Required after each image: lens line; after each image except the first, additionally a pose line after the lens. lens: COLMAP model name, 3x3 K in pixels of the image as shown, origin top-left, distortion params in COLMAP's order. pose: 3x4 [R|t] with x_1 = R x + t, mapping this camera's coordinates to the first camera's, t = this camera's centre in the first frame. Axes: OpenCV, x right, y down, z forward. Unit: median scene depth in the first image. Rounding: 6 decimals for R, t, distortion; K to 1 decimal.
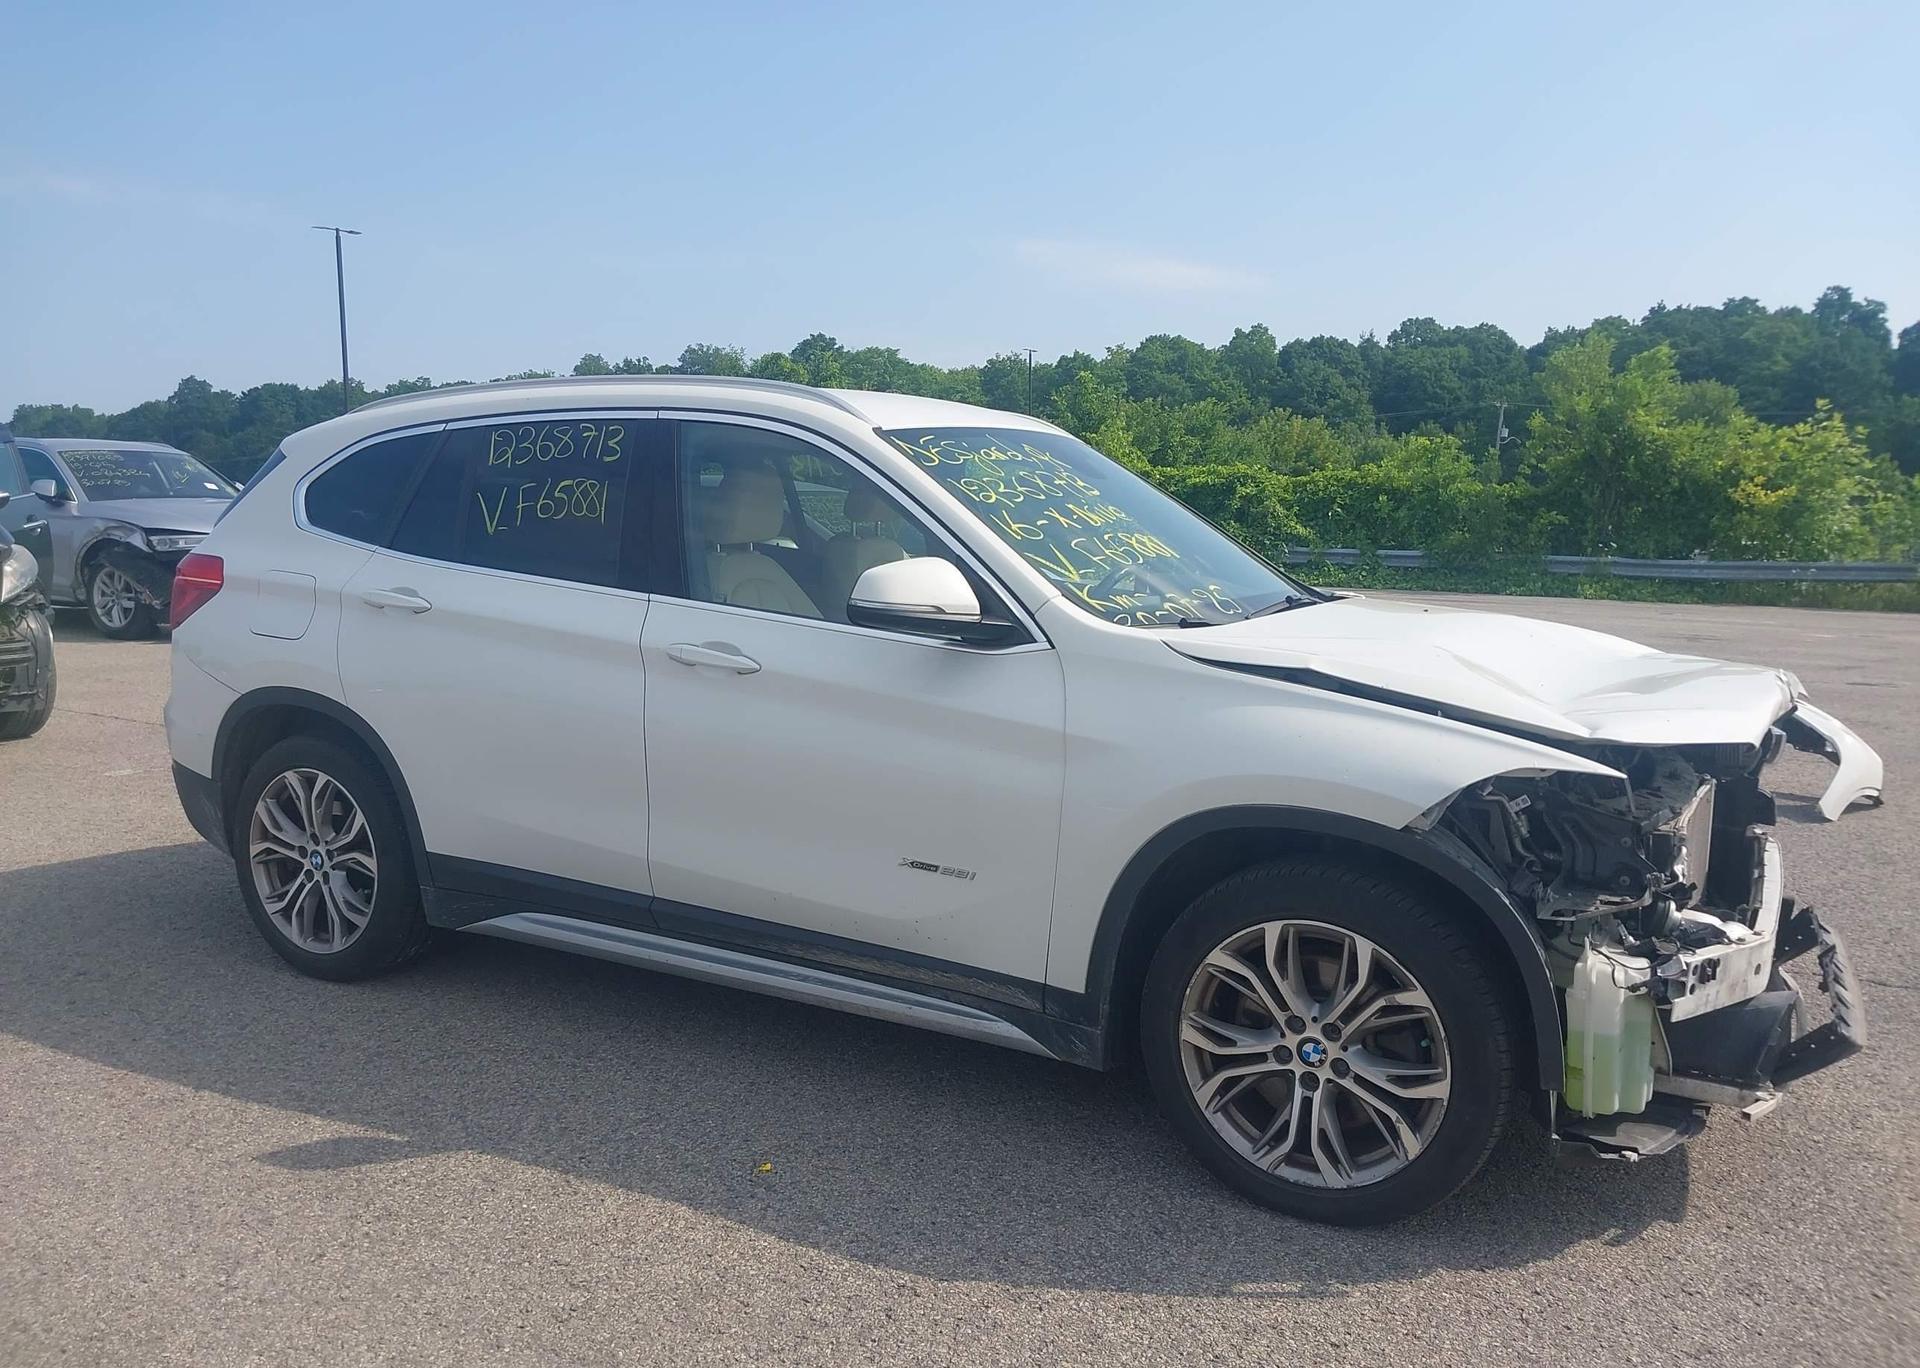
lens RADIAL K [[1514.2, 0, 964.2], [0, 1514.2, 717.3], [0, 0, 1]] dist [0.051122, -0.081579]
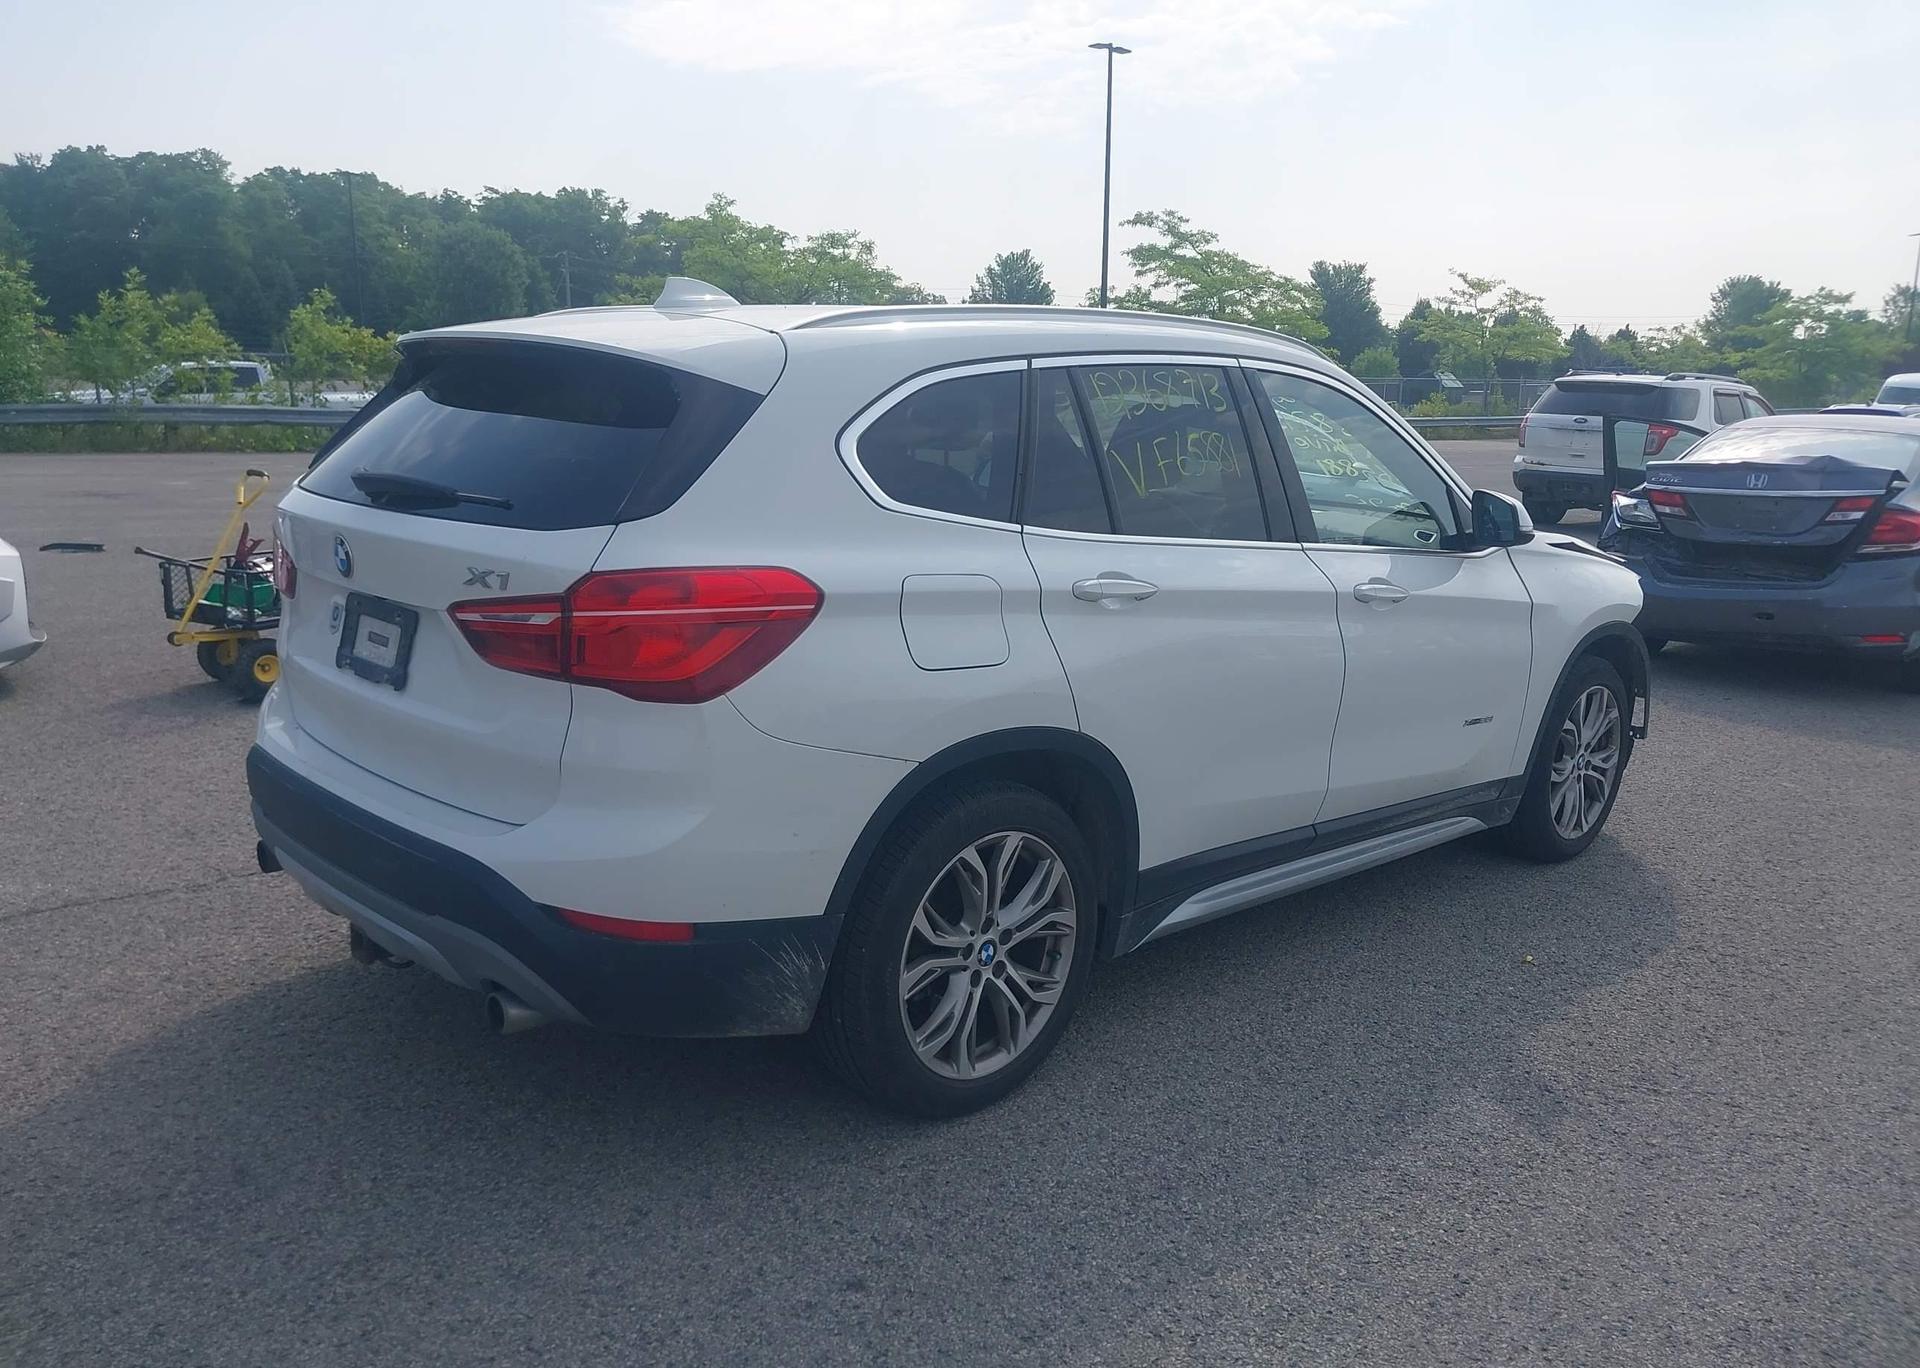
lens RADIAL K [[1533.8, 0, 960.0], [0, 1533.8, 684.0], [0, 0, 1]] dist [0.018895, -0.008789]
pose [[0.286620, -0.190227, 0.938969, -1.246474], [0.101288, 0.980613, 0.167746, -0.182542], [-0.952675, 0.047027, 0.300331, 0.878490]]
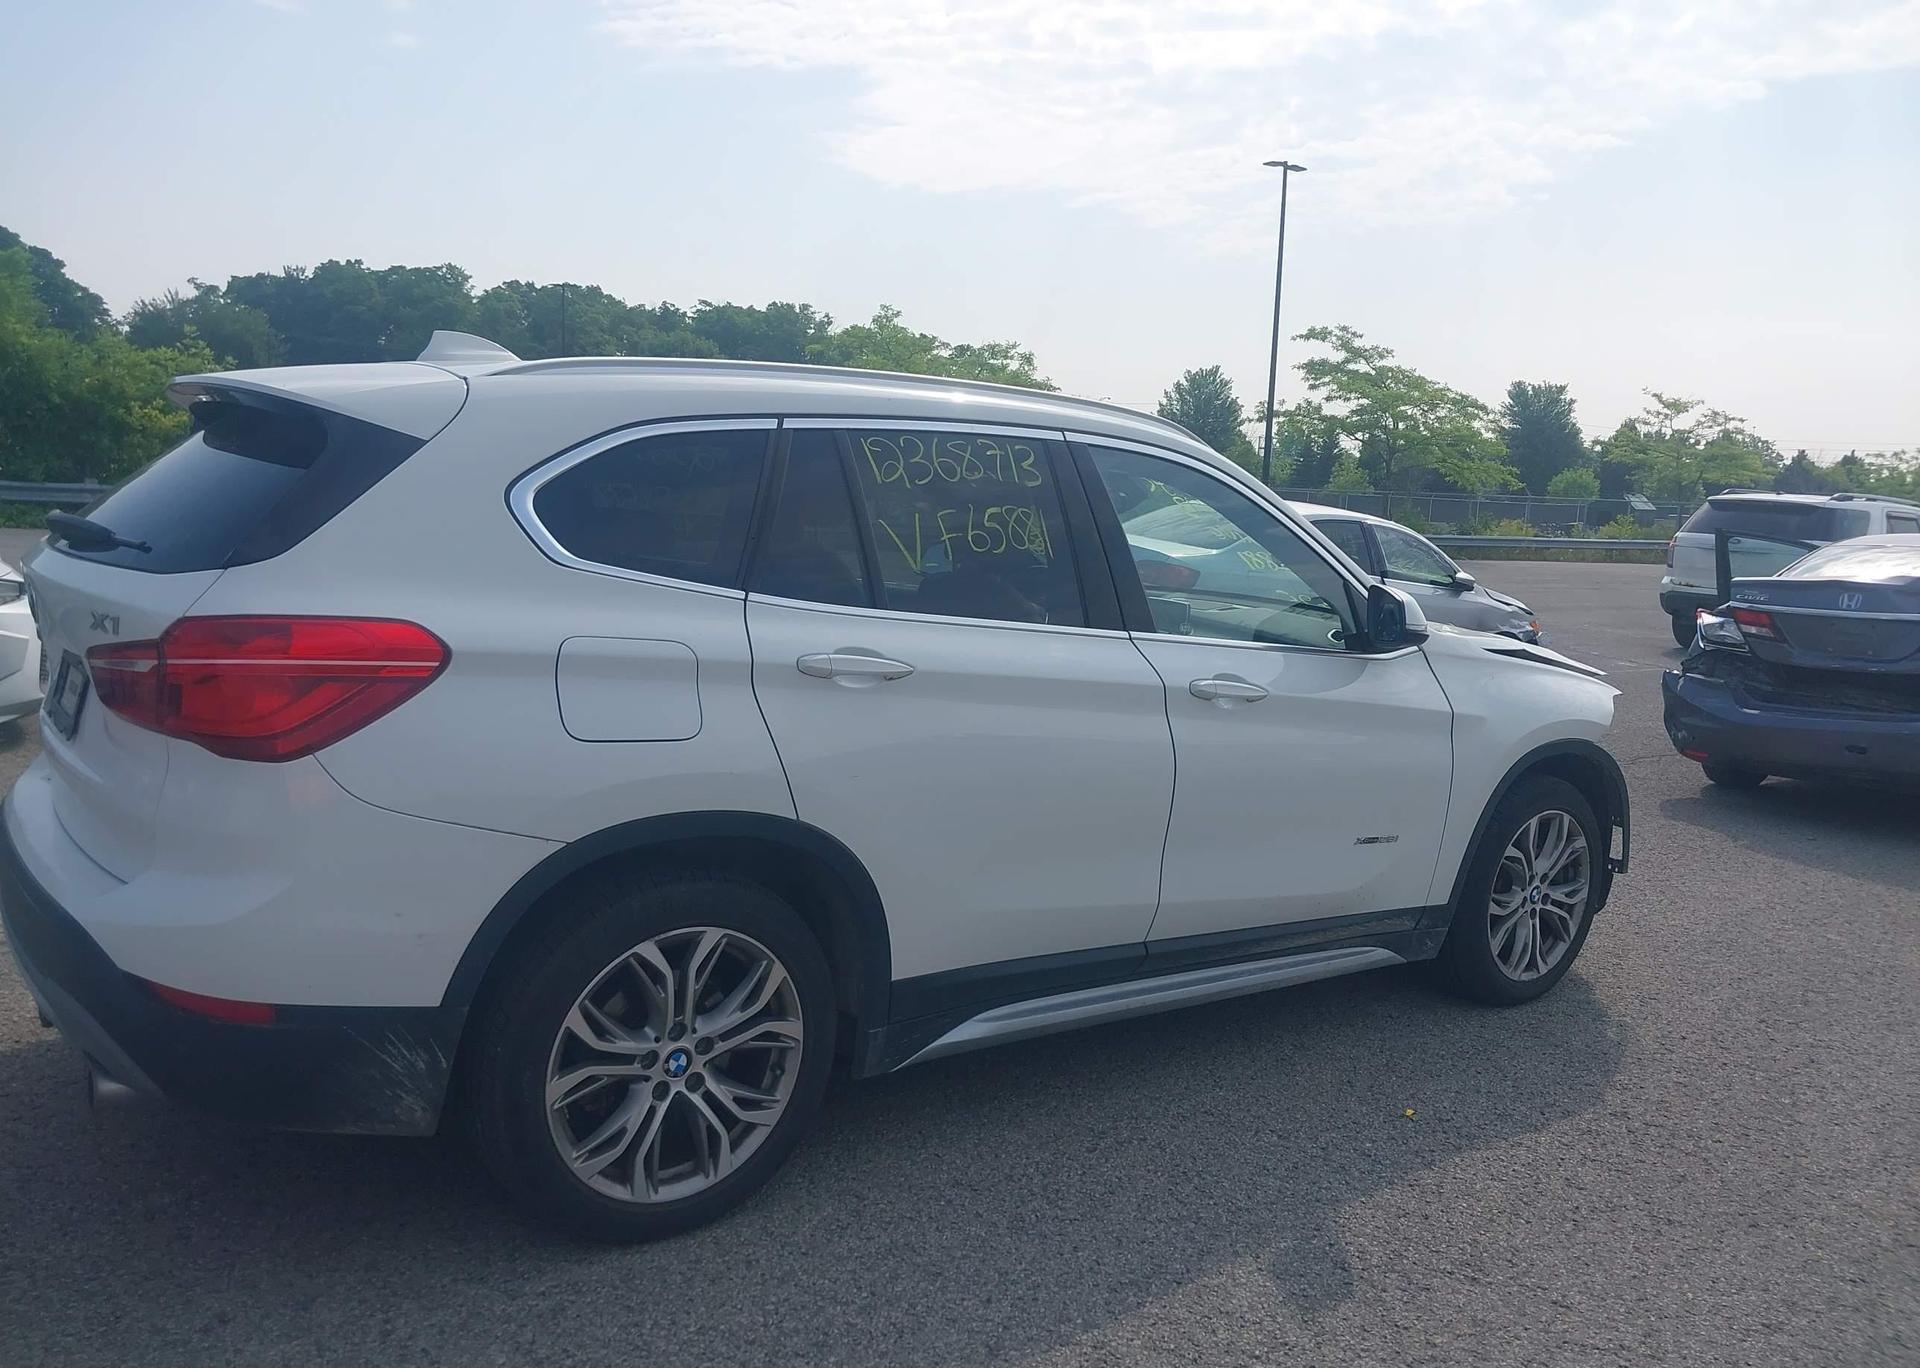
lens RADIAL K [[1534.1, 0, 976.7], [0, 1534.1, 684.8], [0, 0, 1]] dist [0.032054, -0.007835]
pose [[0.395114, -0.110708, 0.911937, -1.093095], [0.074148, 0.993316, 0.088461, -0.136531], [-0.915635, 0.032666, 0.400681, 0.677940]]
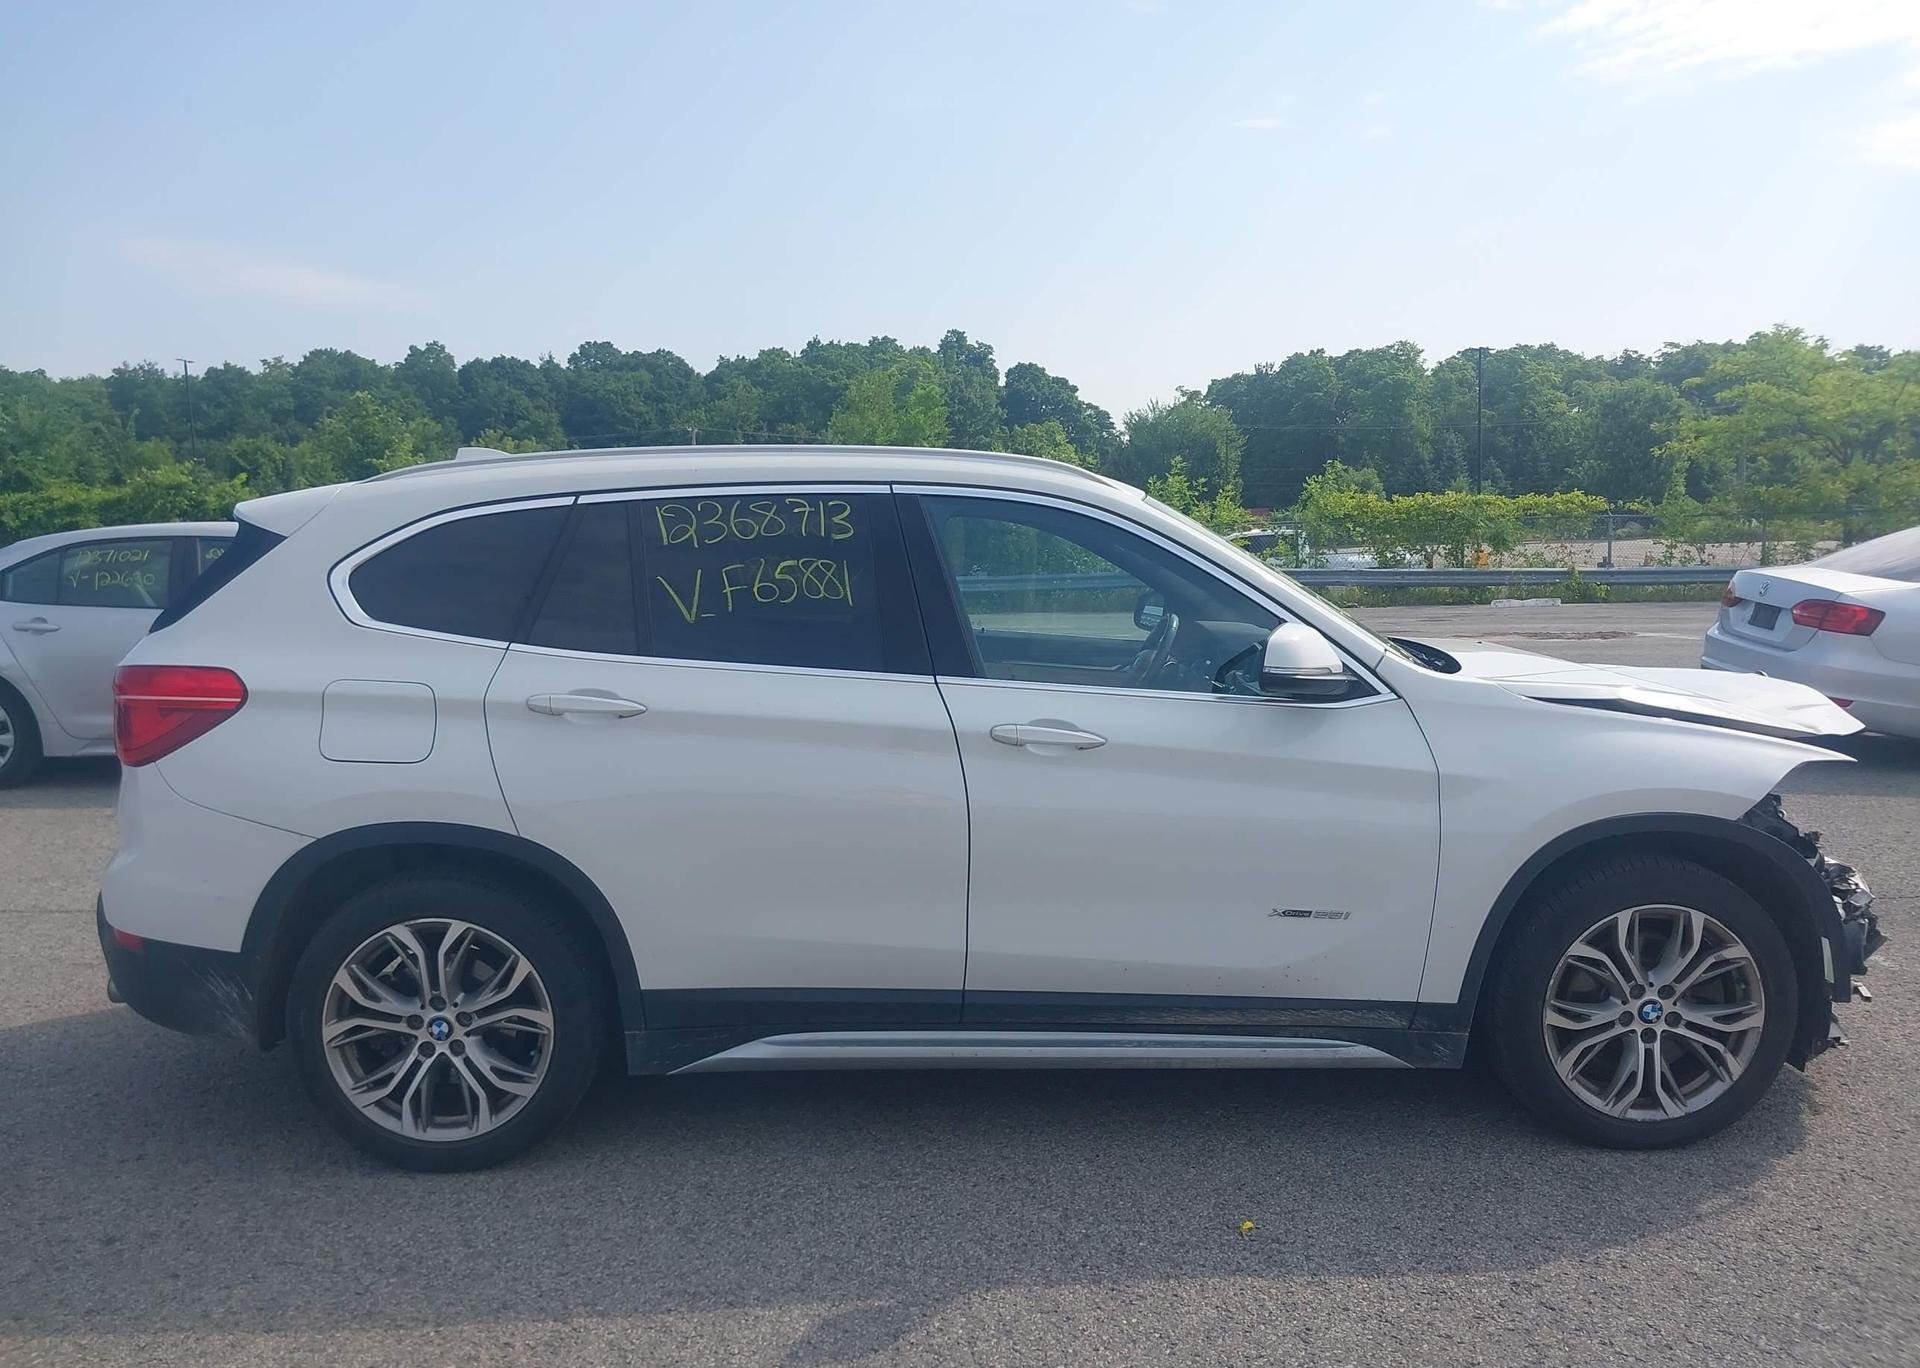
lens RADIAL K [[1537.2, 0, 960.0], [0, 1537.2, 684.0], [0, 0, 1]] dist [-0.002756, -0.002716]
pose [[0.856943, -0.074464, 0.510004, -0.666767], [0.092069, 0.995709, -0.009320, -0.064495], [-0.507122, 0.054942, 0.860121, 0.154370]]
